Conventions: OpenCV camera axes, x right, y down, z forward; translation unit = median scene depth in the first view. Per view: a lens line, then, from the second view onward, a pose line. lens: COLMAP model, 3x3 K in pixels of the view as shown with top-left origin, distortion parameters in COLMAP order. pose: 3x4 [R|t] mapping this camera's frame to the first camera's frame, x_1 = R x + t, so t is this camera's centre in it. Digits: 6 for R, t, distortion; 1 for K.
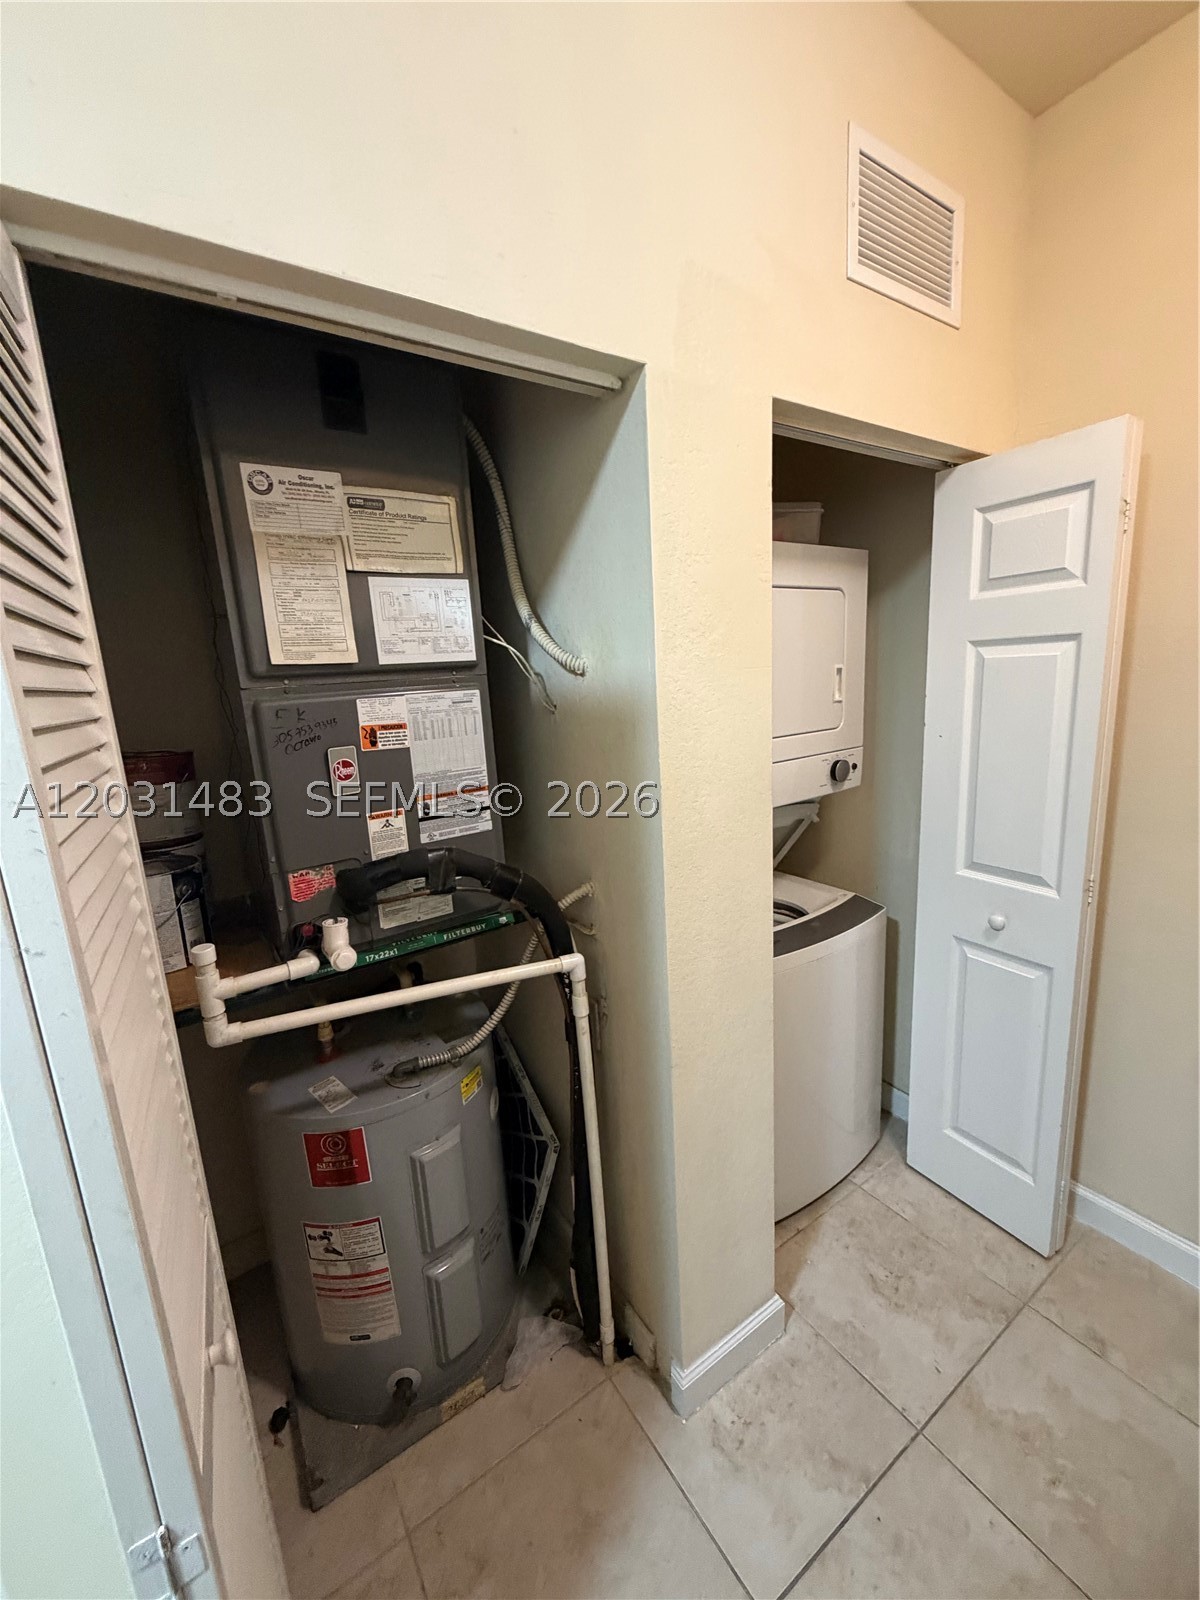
lens RADIAL K [[635.2, 0, 598.6], [0, 635.2, 798.6], [0, 0, 1]] dist [0.000909, -0.000025]
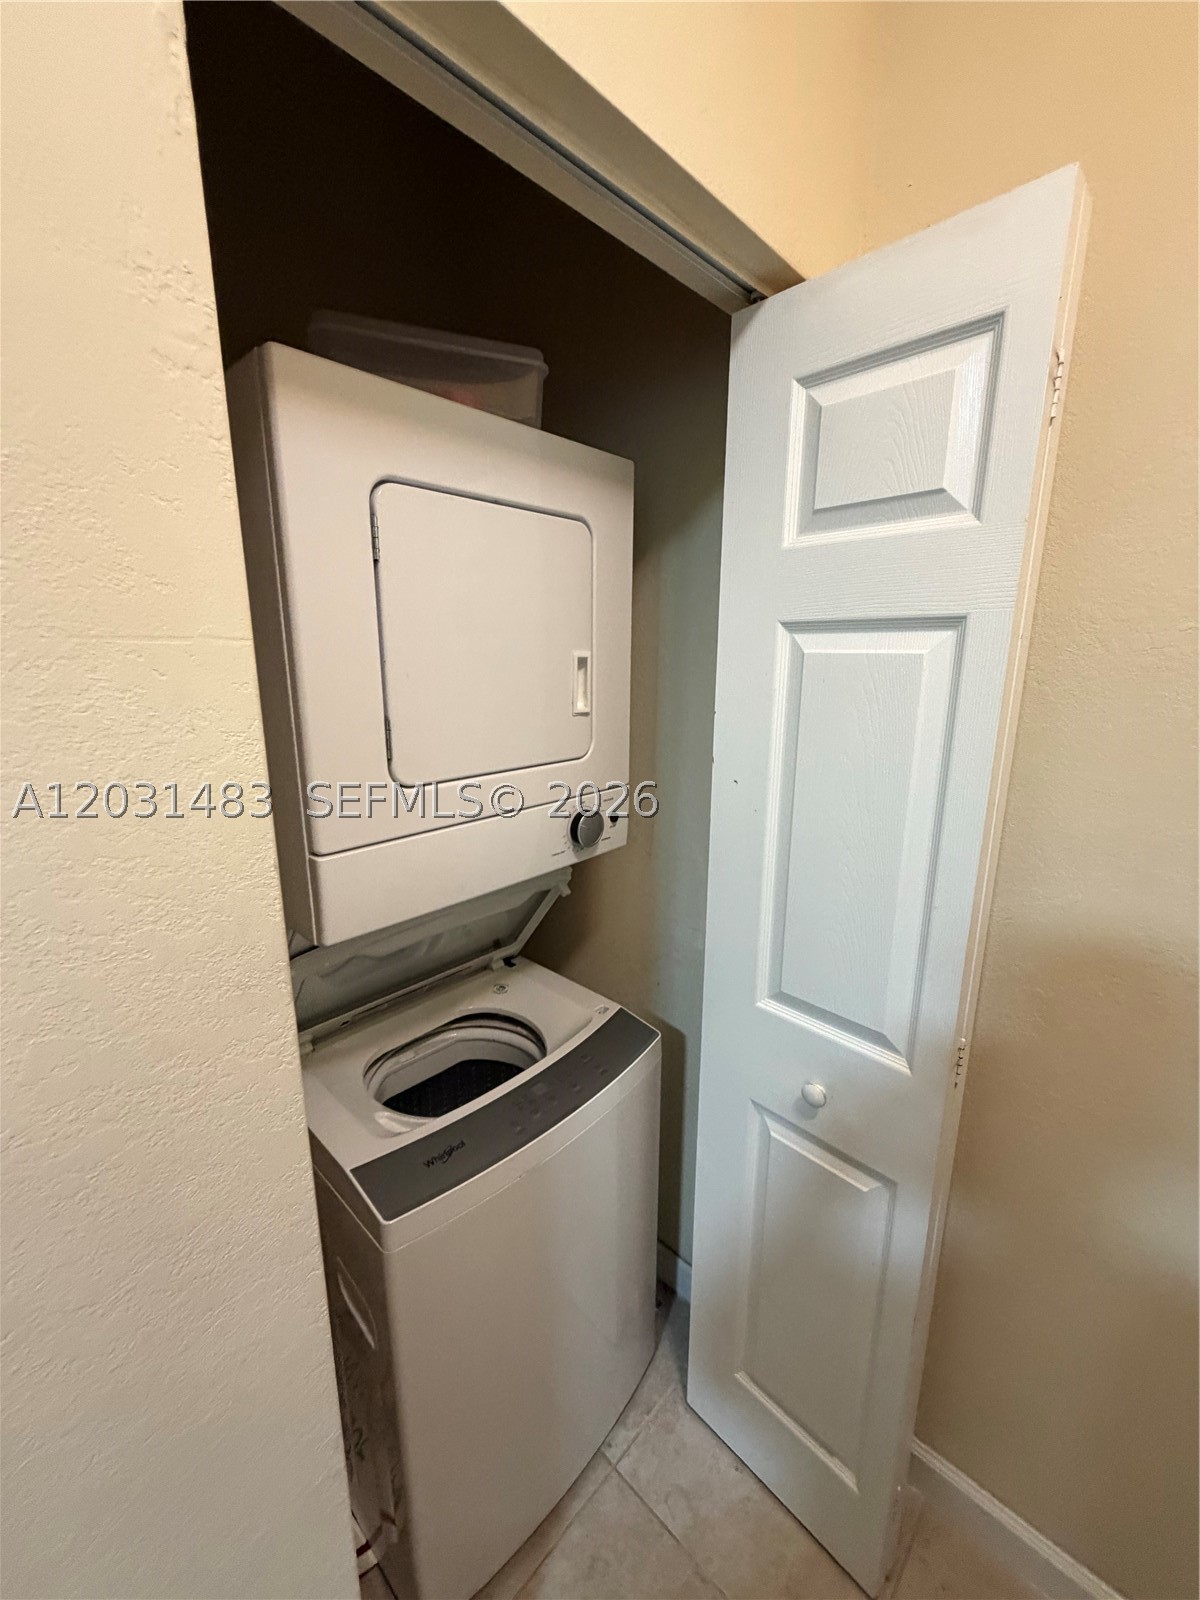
lens RADIAL K [[635.2, 0, 602.4], [0, 635.2, 806.2], [0, 0, 1]] dist [0.000909, -0.000025]
pose [[0.970201, -0.001973, 0.242292, 0.285191], [-0.007152, 0.999298, 0.036775, -0.100588], [-0.242195, -0.037412, 0.969506, 0.472921]]
